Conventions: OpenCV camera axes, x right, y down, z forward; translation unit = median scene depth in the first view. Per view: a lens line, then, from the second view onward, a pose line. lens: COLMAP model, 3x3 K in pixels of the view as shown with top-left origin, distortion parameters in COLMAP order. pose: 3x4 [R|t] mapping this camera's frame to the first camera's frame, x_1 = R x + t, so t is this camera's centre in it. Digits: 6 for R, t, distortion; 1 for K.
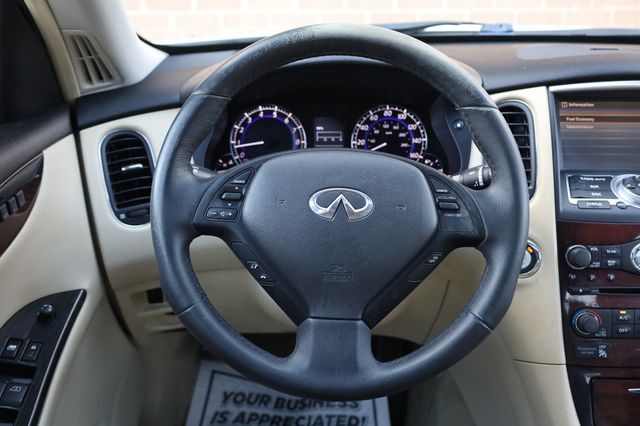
lens RADIAL K [[616.8, 0, 320.0], [0, 616.8, 213.0], [0, 0, 1]] dist [0.001282, 0.010307]
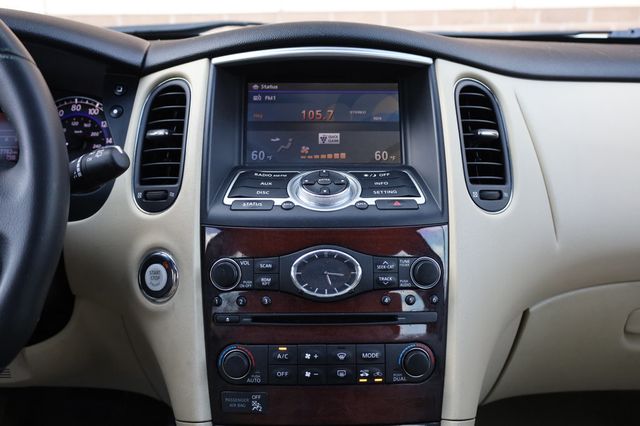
lens RADIAL K [[616.8, 0, 320.0], [0, 616.8, 213.0], [0, 0, 1]] dist [0.001282, 0.010307]
pose [[0.999850, -0.005797, -0.016345, 0.543376], [0.004183, 0.995264, -0.097117, 0.070446], [0.016830, 0.097034, 0.995139, 0.250921]]
